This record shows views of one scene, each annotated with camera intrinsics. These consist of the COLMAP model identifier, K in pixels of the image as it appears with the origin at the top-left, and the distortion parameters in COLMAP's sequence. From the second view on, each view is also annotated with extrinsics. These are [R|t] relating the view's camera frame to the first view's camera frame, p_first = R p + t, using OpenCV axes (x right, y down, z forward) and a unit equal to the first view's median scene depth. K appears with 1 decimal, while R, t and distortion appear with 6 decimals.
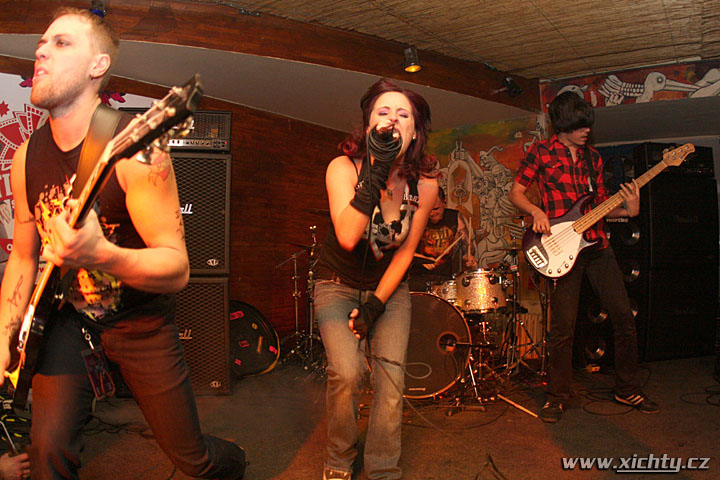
lens RADIAL K [[511.2, 0, 360.0], [0, 511.2, 240.0], [0, 0, 1]] dist [-0.331894, 0.110037]
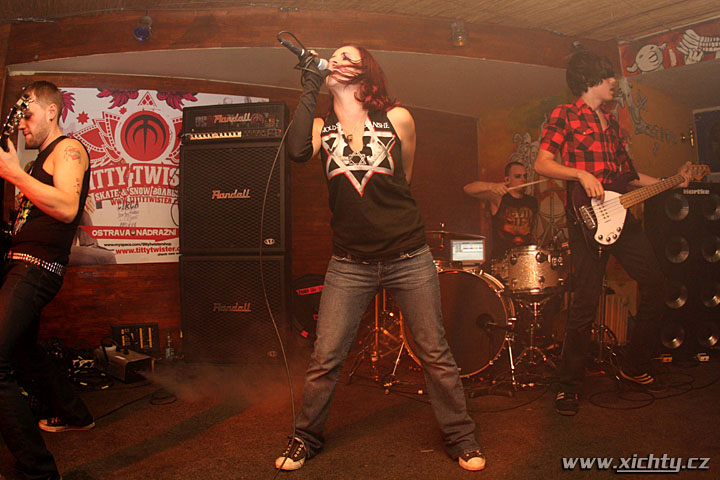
lens RADIAL K [[511.2, 0, 360.0], [0, 511.2, 240.0], [0, 0, 1]] dist [-0.331894, 0.110037]
pose [[0.939501, -0.008736, -0.342434, 0.270357], [0.022671, 0.999069, 0.036713, 0.005065], [0.341794, -0.042255, 0.938824, 0.022442]]
